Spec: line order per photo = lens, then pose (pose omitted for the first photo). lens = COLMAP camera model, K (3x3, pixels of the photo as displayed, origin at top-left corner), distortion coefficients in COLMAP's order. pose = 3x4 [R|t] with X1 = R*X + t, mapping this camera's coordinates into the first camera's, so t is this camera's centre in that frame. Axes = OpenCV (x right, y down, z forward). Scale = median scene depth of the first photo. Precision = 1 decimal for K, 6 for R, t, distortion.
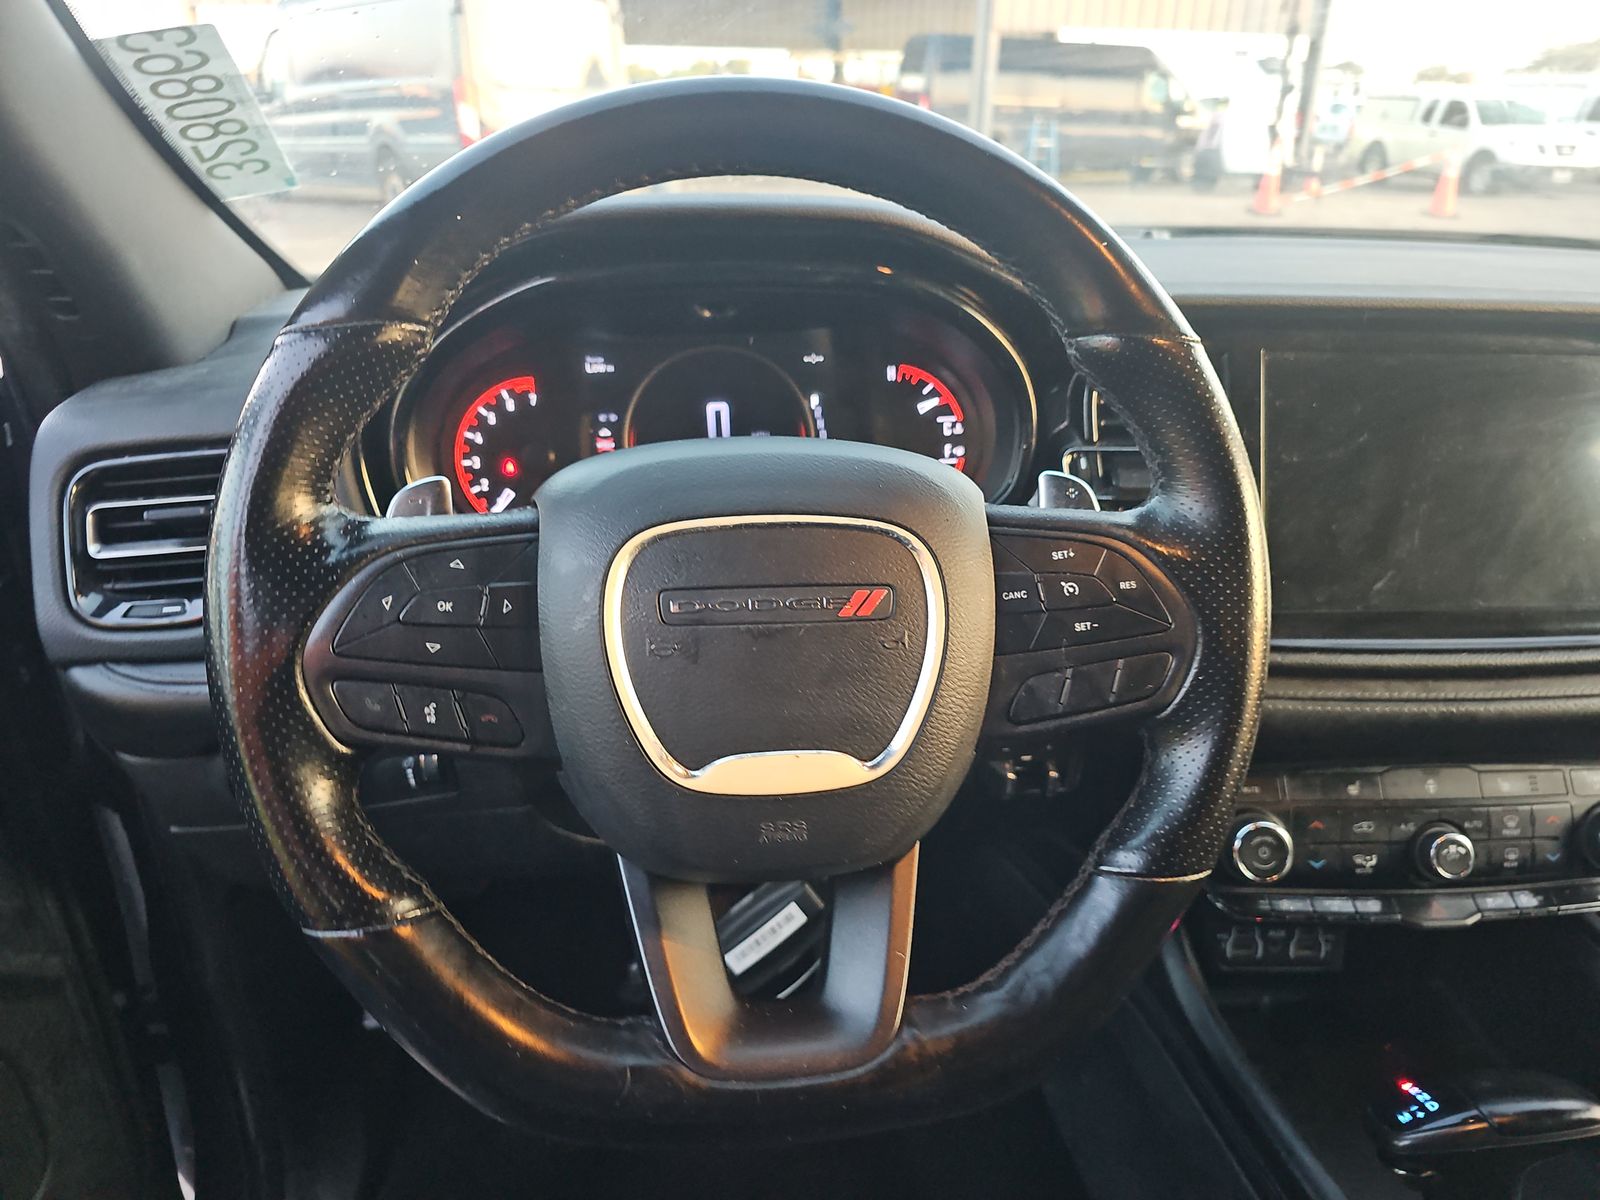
lens RADIAL K [[1067.3, 0, 819.8], [0, 1067.3, 597.8], [0, 0, 1]] dist [0.080587, -0.115061]
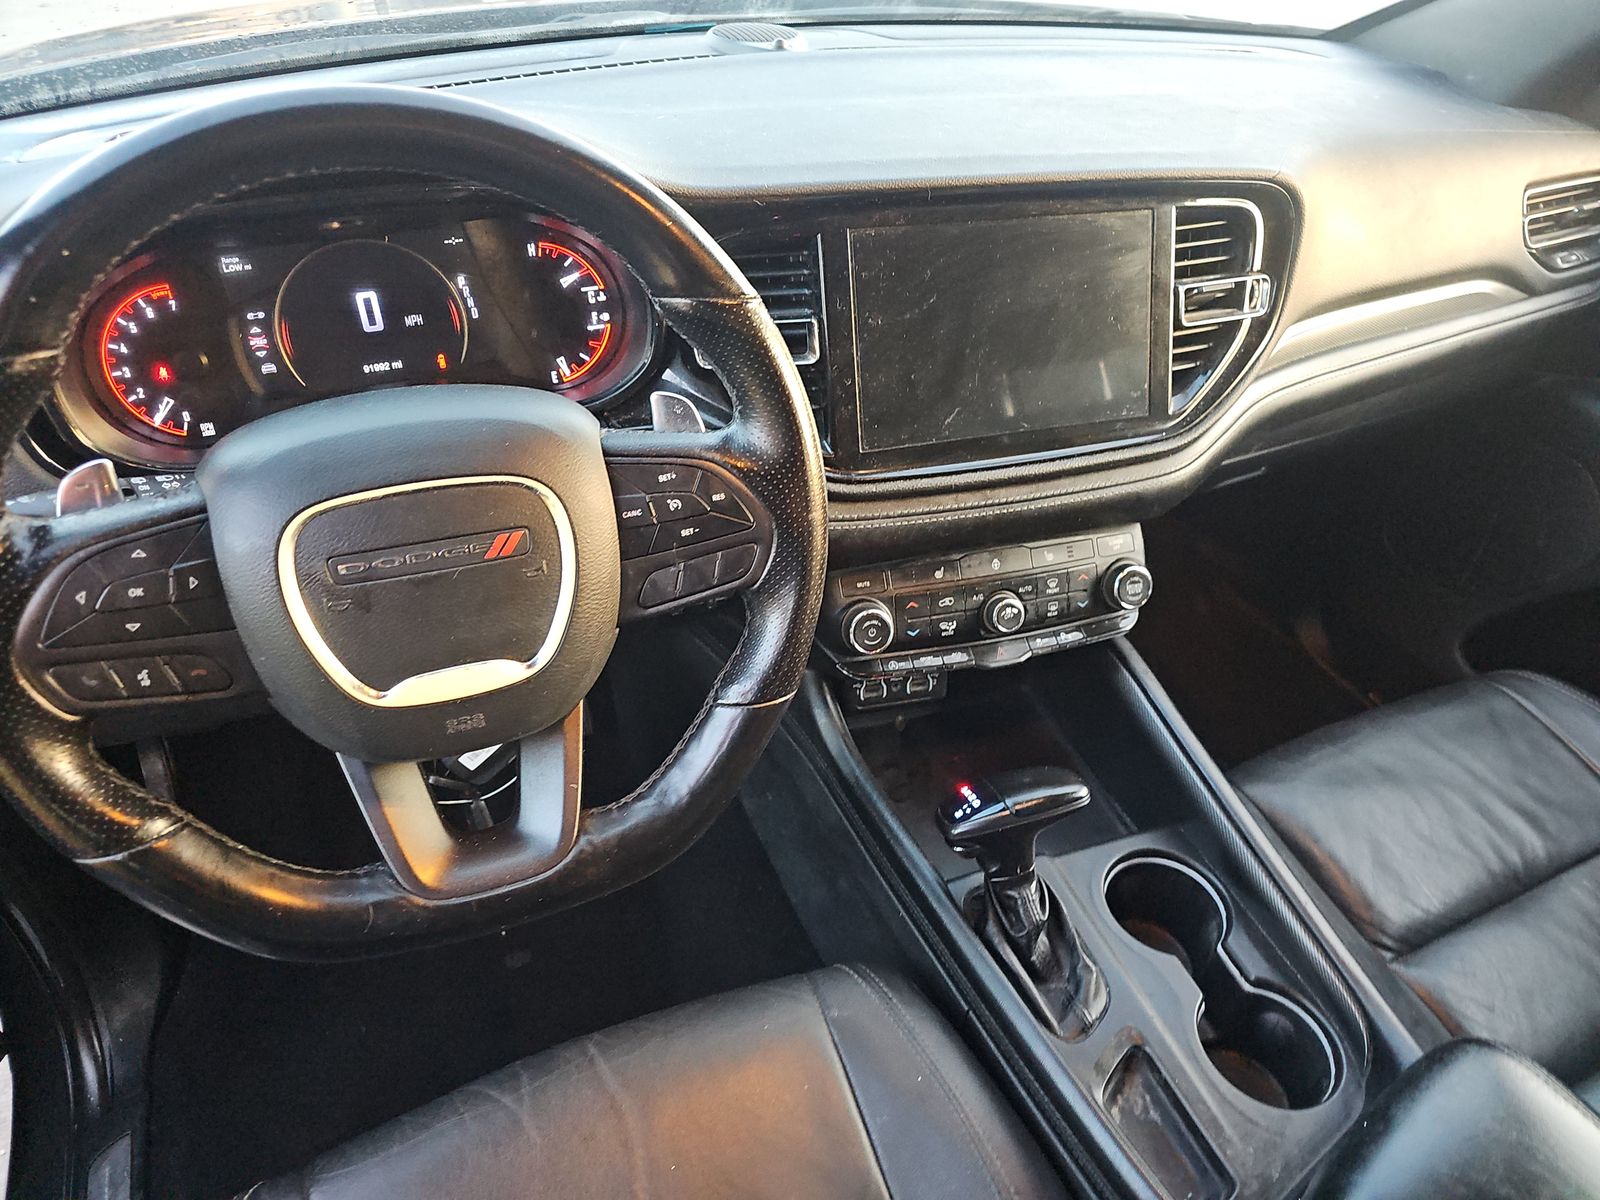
lens RADIAL K [[1059.5, 0, 803.6], [0, 1059.5, 595.3], [0, 0, 1]] dist [0.023147, -0.004041]
pose [[0.971505, -0.122855, 0.202693, 0.104130], [0.063468, 0.958790, 0.276935, -0.221671], [-0.228363, -0.256179, 0.939267, -0.223621]]
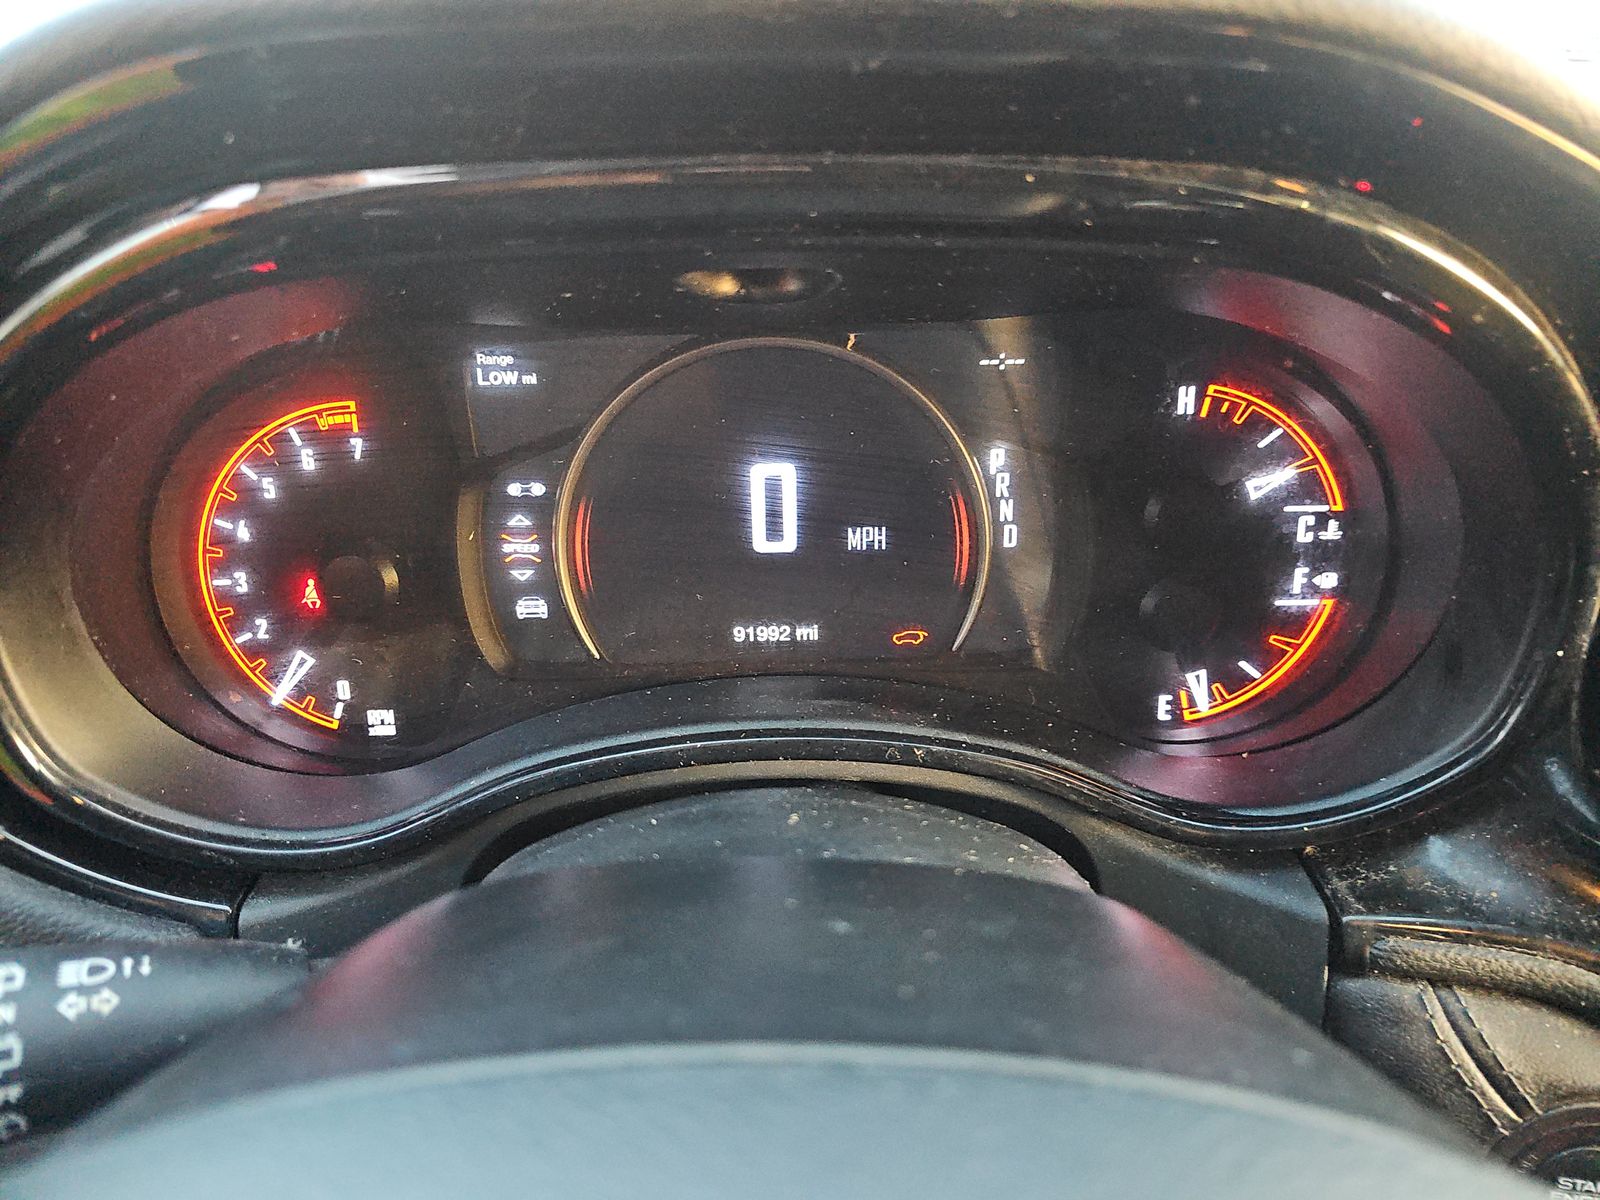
lens RADIAL K [[1059.5, 0, 803.6], [0, 1059.5, 595.3], [0, 0, 1]] dist [0.023147, -0.004041]
pose [[0.989356, 0.067206, -0.129066, -0.033129], [-0.047882, 0.987920, 0.147381, -0.268662], [0.137412, -0.139632, 0.980623, 0.797199]]
